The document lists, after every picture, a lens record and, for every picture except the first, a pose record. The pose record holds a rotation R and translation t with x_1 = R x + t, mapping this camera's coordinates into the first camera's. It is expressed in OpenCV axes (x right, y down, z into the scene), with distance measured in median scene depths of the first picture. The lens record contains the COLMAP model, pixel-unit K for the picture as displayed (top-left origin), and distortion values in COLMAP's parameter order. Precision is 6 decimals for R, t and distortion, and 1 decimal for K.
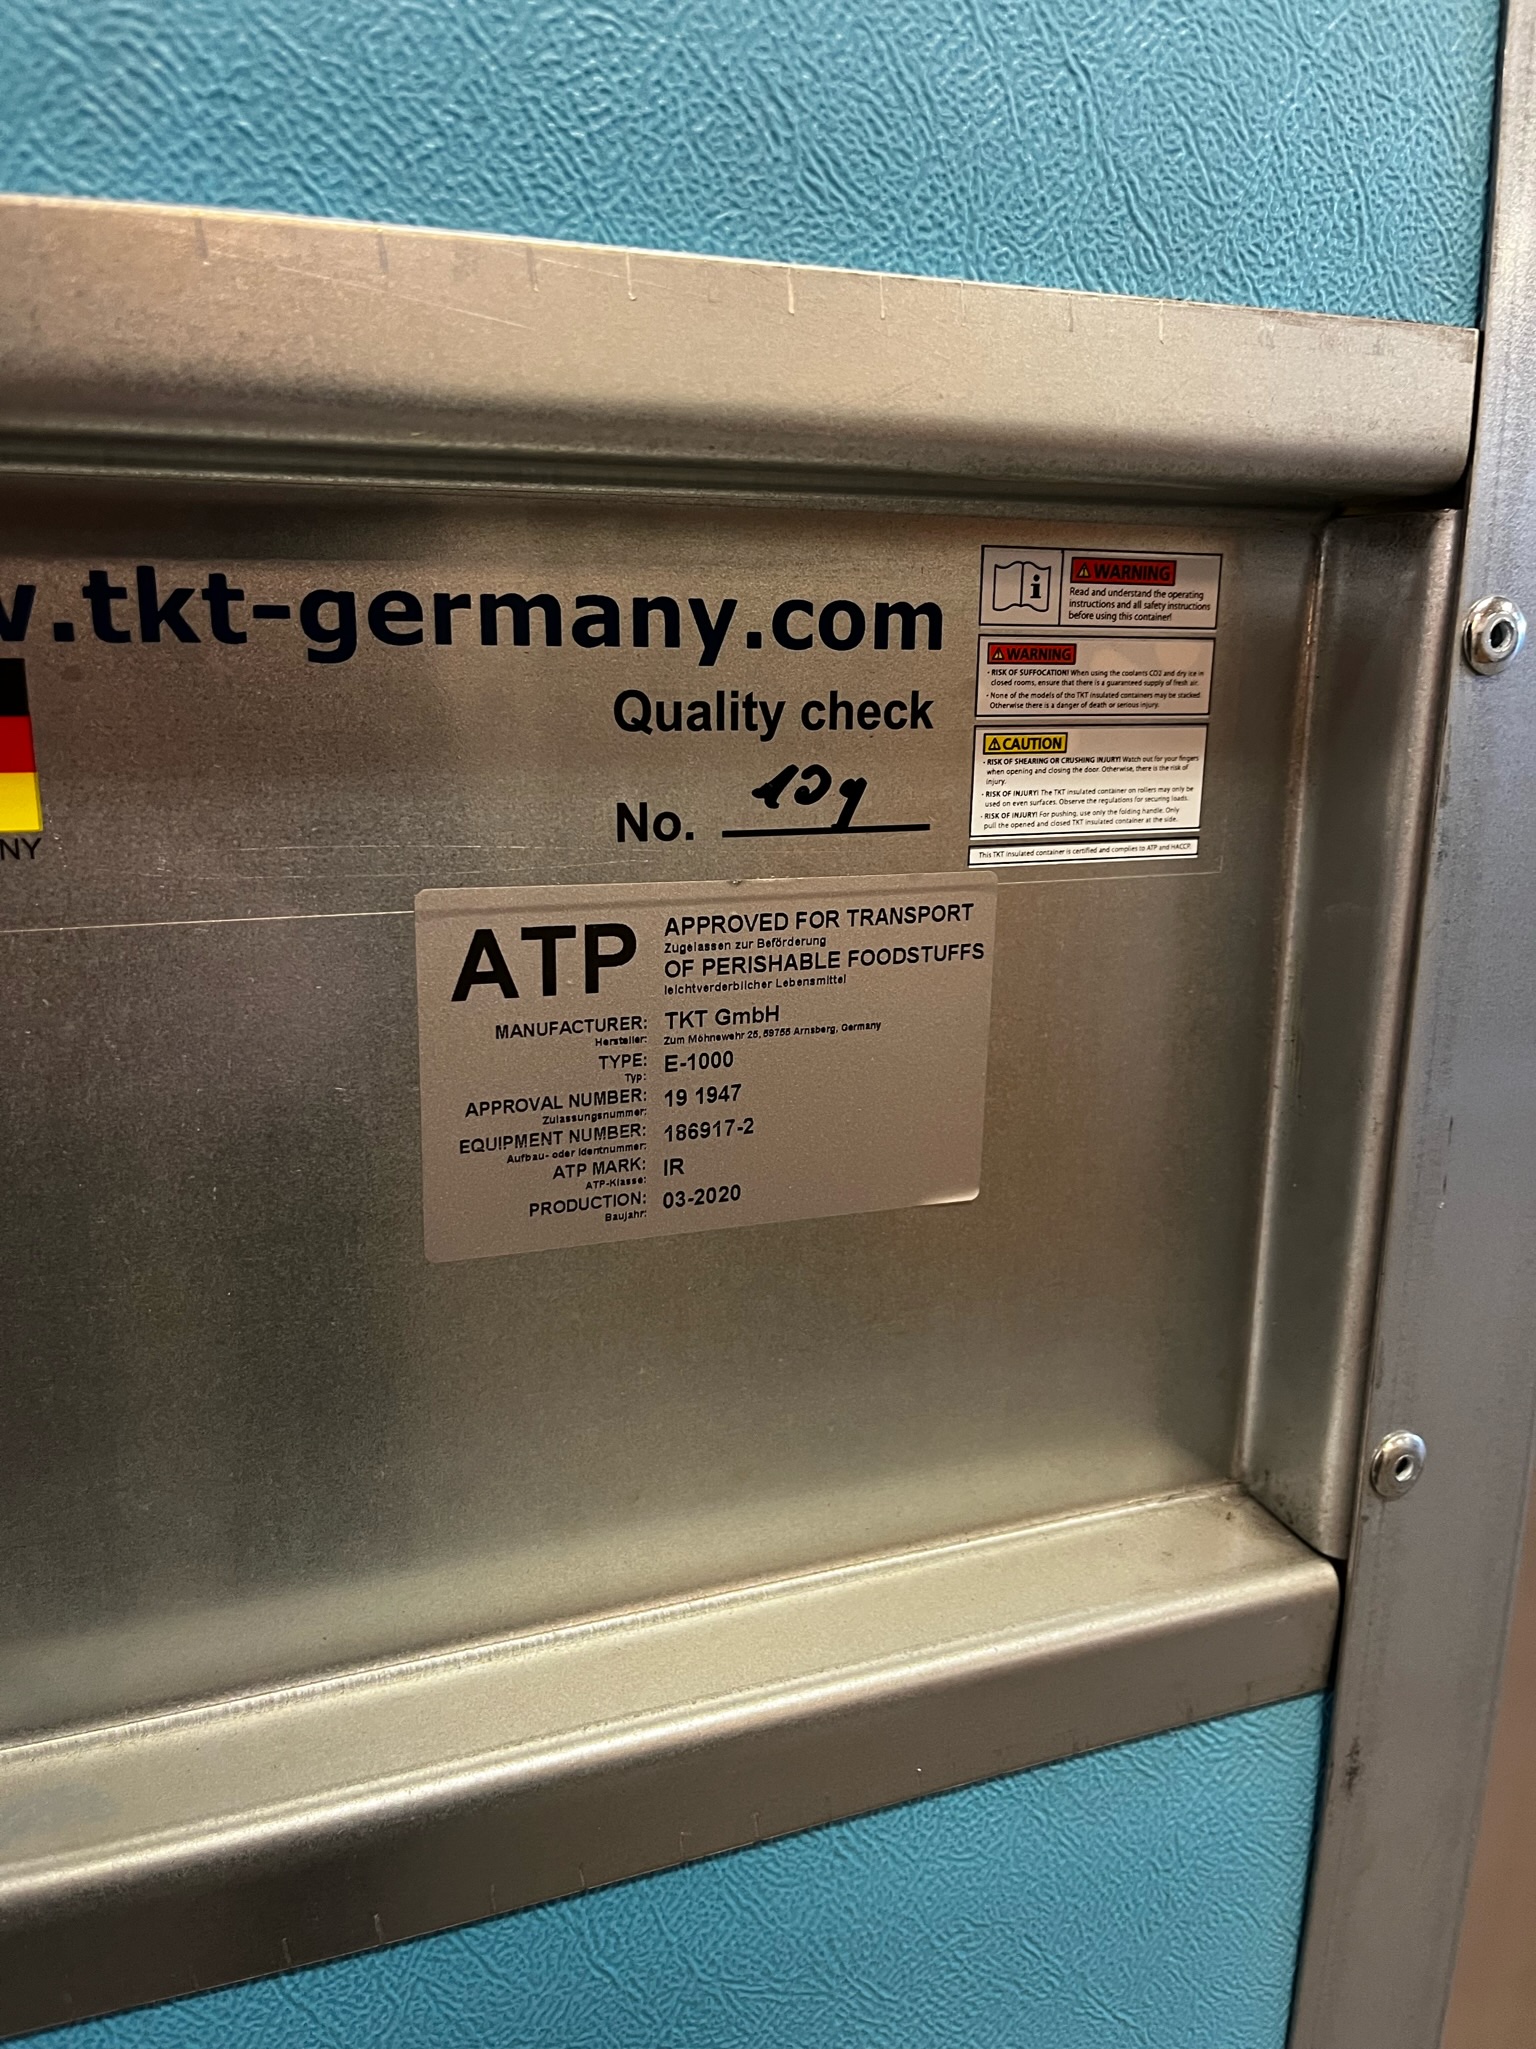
lens RADIAL K [[1554.0, 0, 772.6], [0, 1554.0, 1026.6], [0, 0, 1]] dist [0.105542, -0.149310]
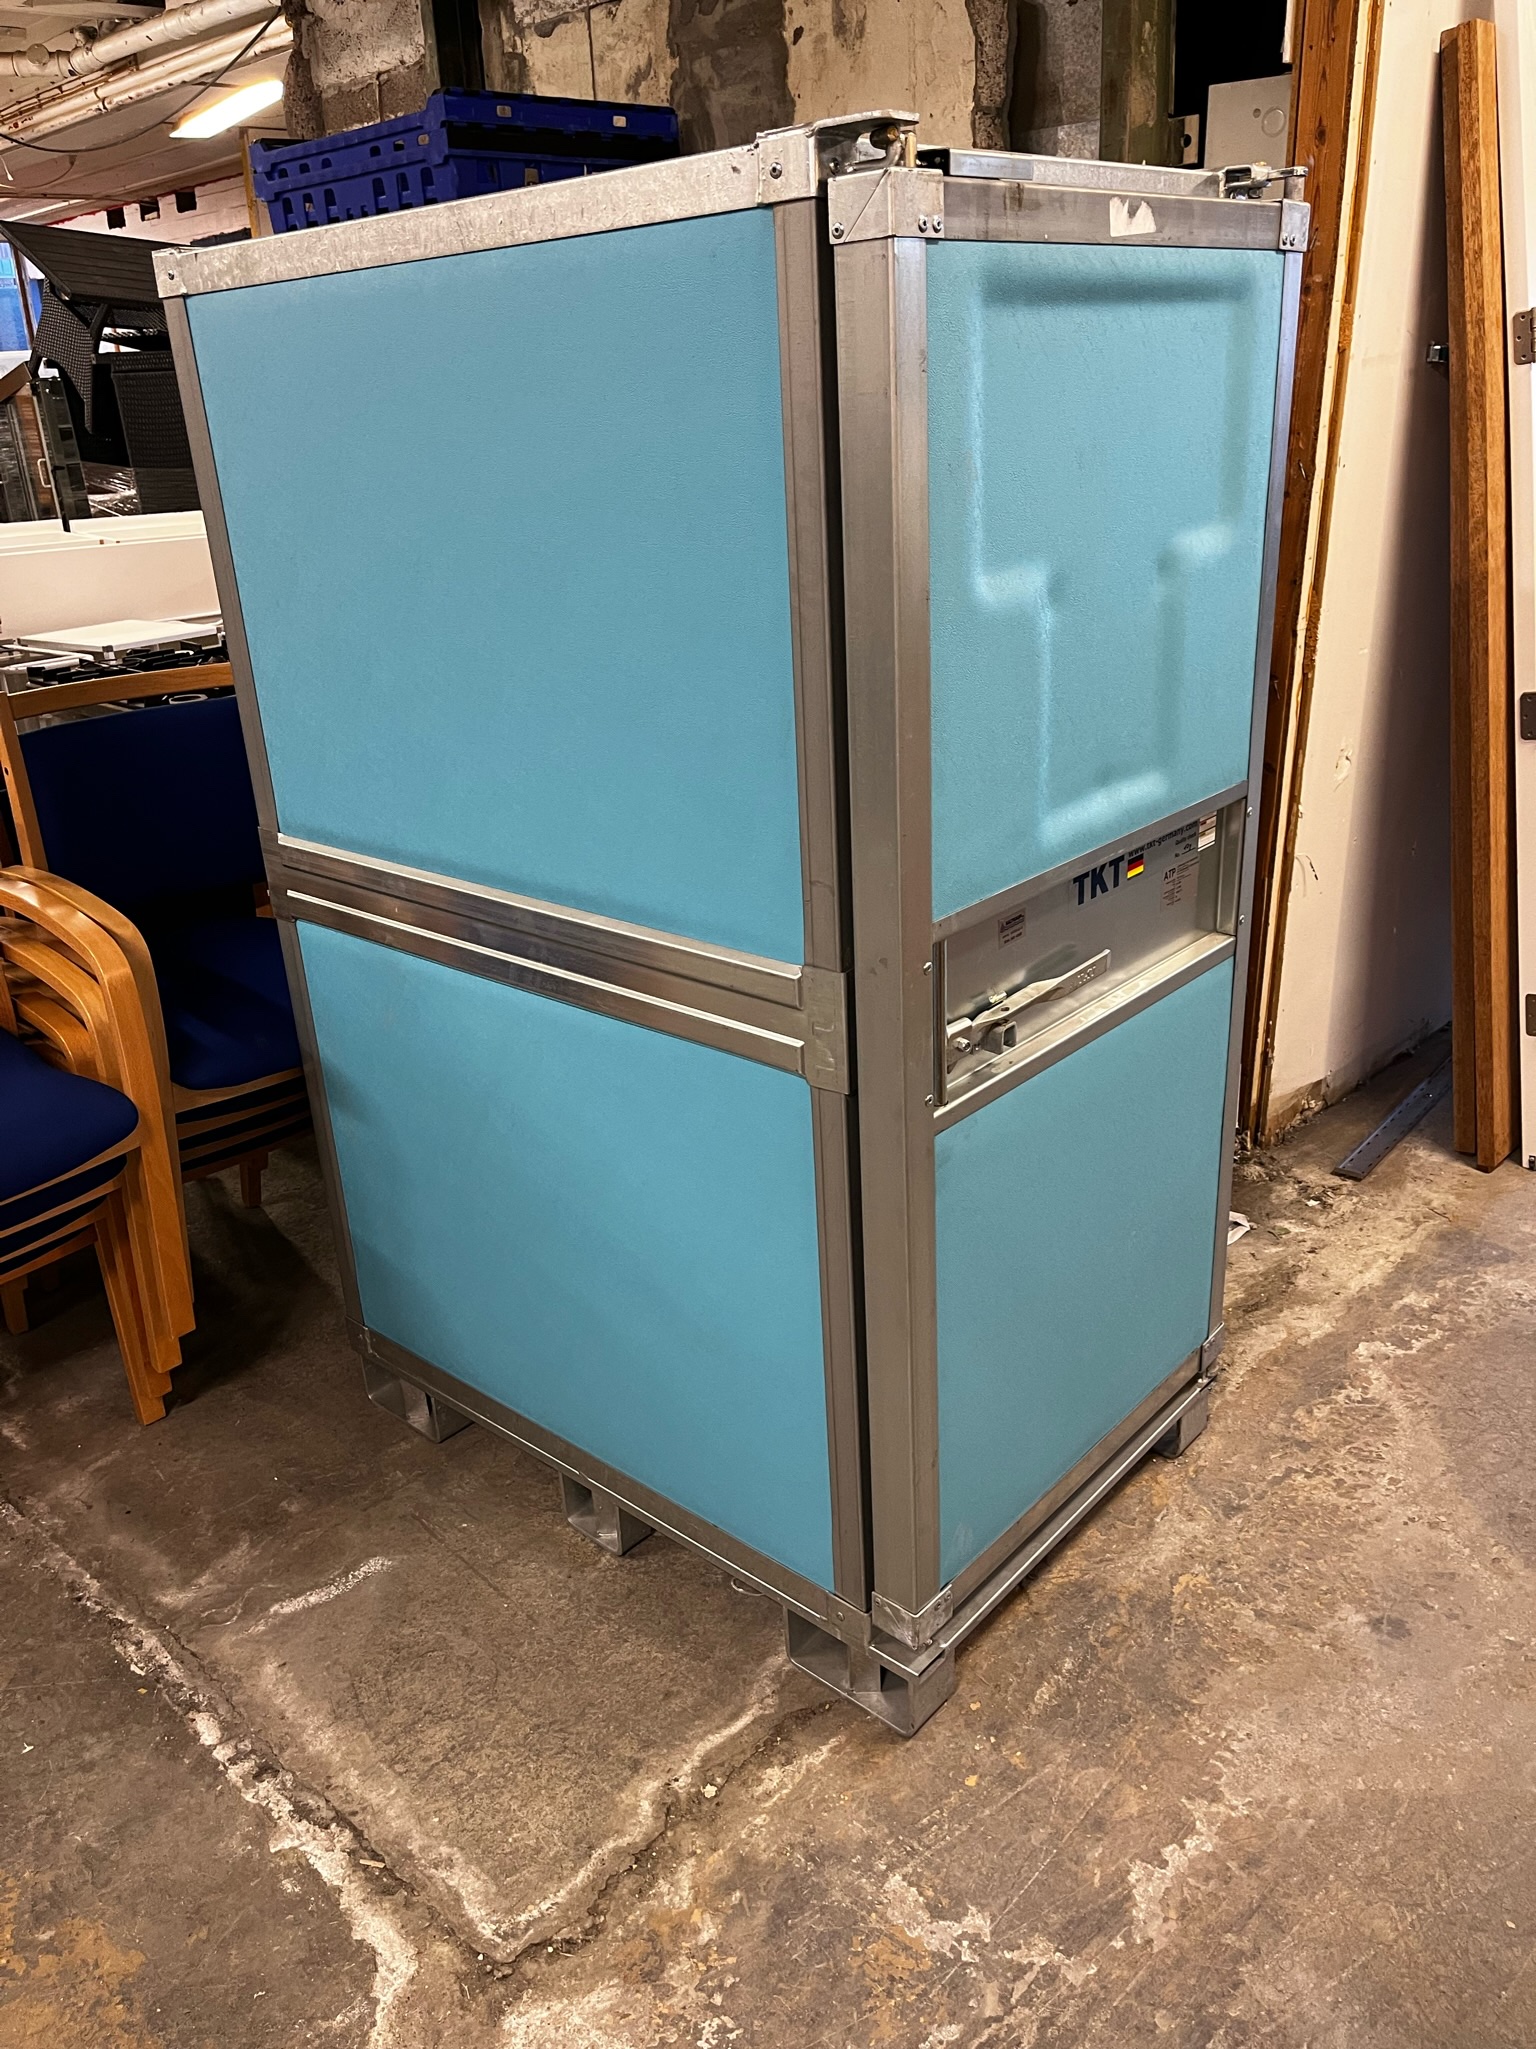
lens RADIAL K [[1552.2, 0, 758.5], [0, 1552.2, 1020.5], [0, 0, 1]] dist [0.106453, -0.148280]
pose [[0.888954, -0.222832, 0.400134, -5.336356], [0.168398, 0.971488, 0.166894, -0.994120], [-0.425914, -0.080979, 0.901132, -5.363599]]
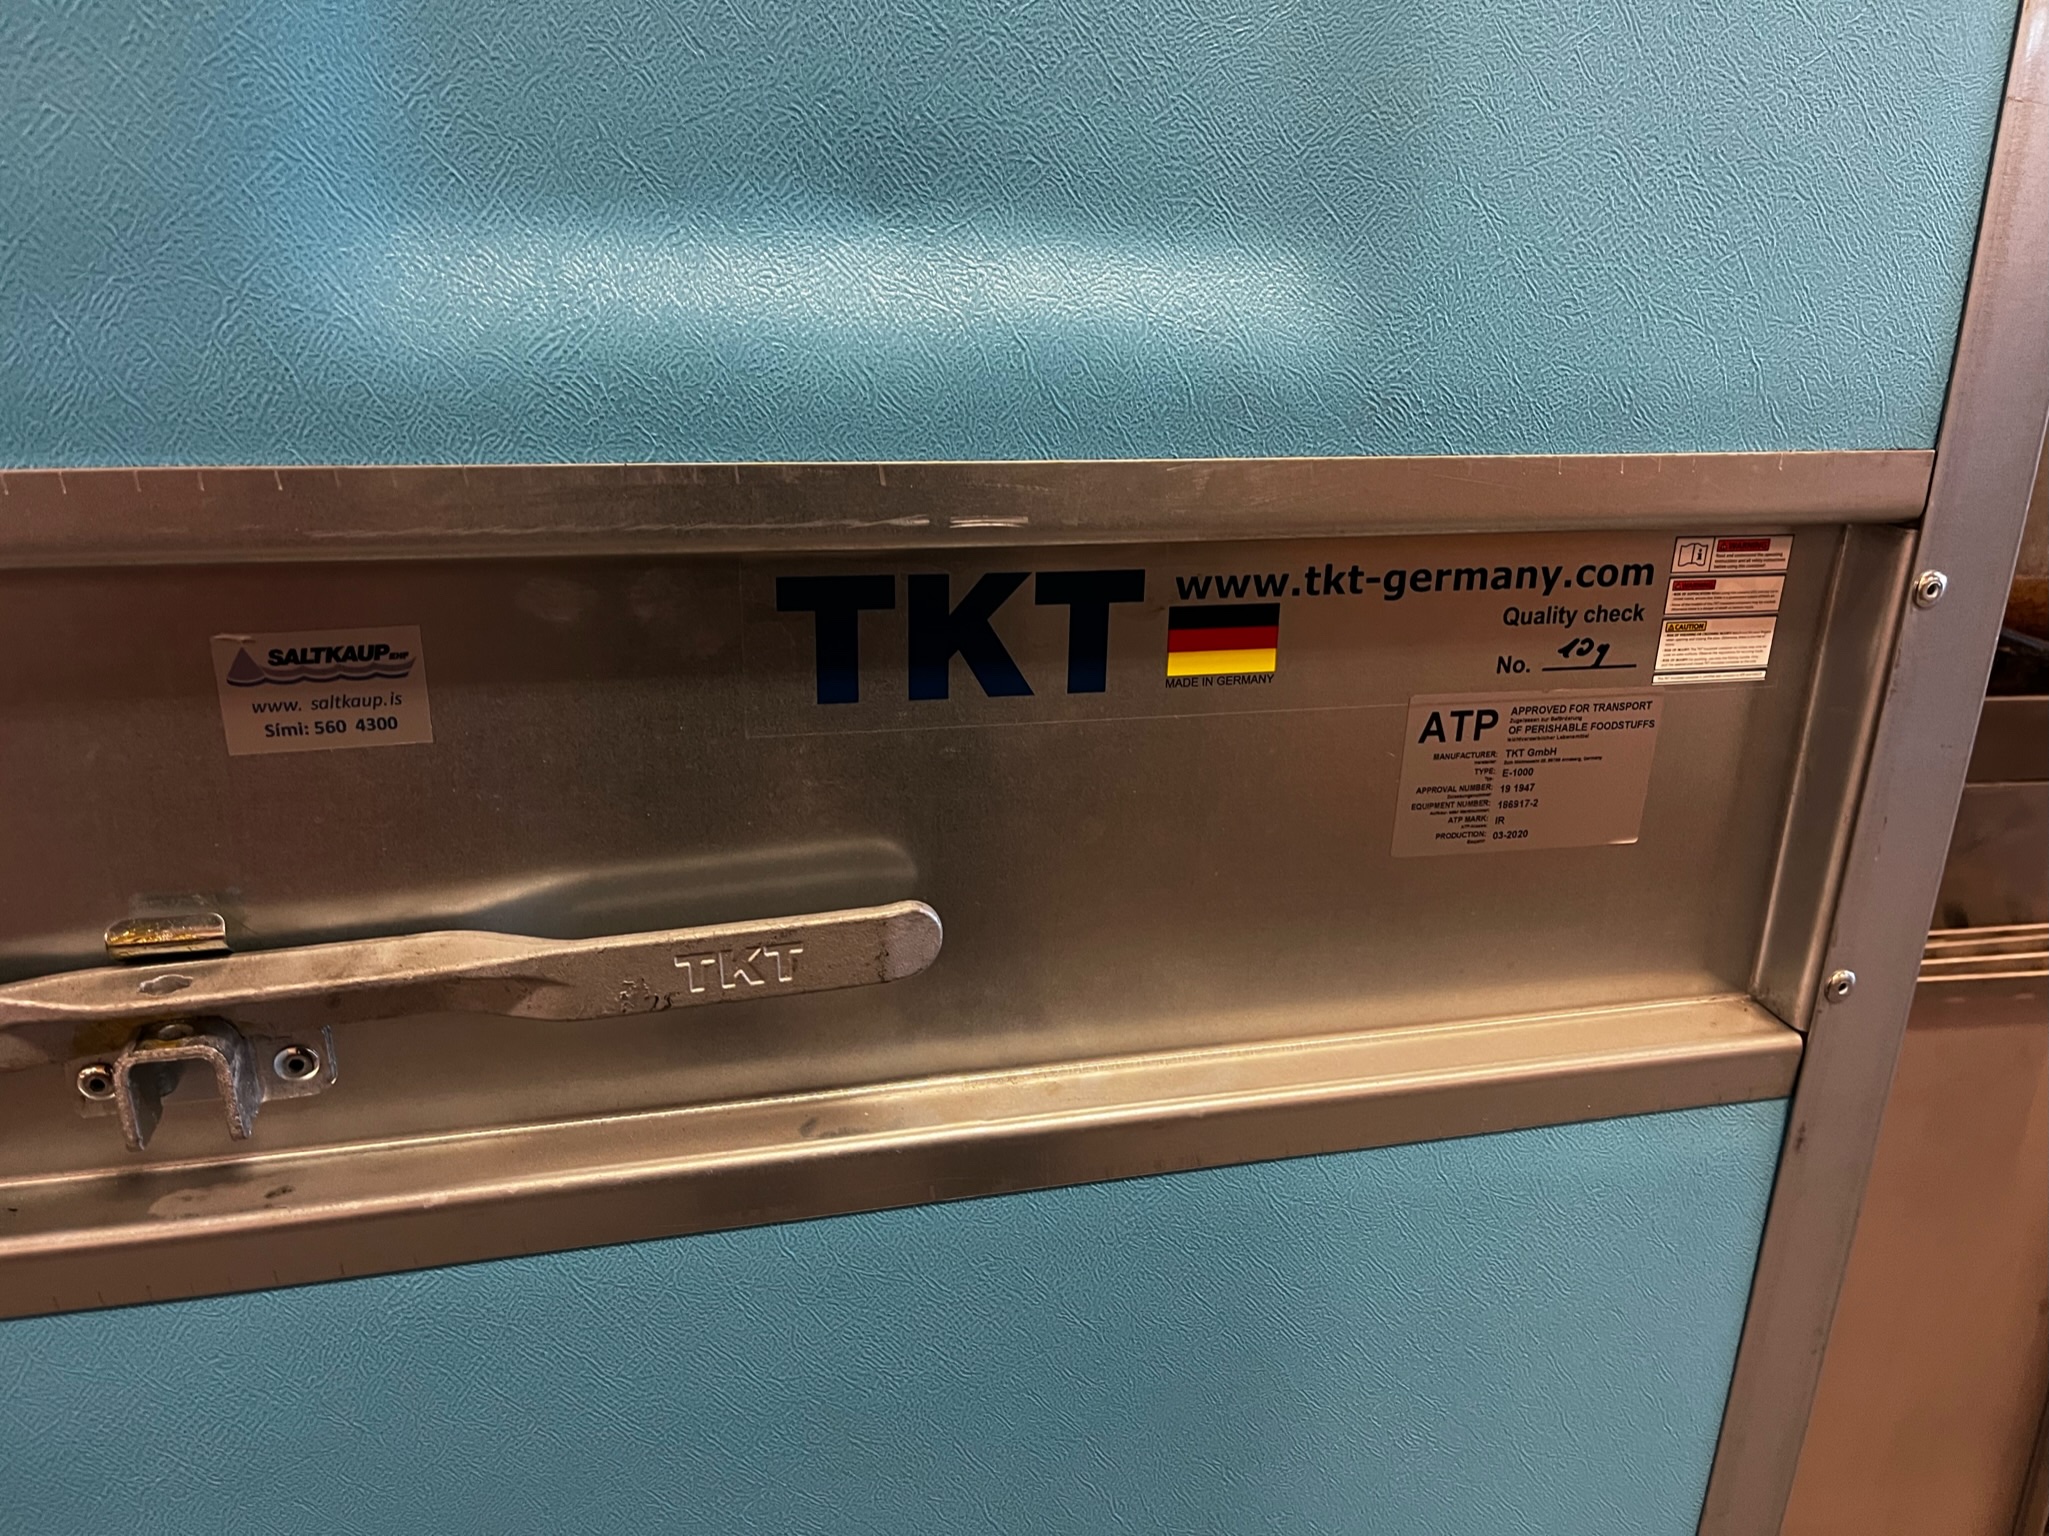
lens RADIAL K [[1537.5, 0, 1016.5], [0, 1537.5, 763.3], [0, 0, 1]] dist [0.018031, 0.004649]
pose [[0.992327, 0.055027, -0.110720, -0.502372], [-0.045153, 0.994937, 0.089791, -0.150685], [0.115101, -0.084102, 0.989787, -1.186318]]
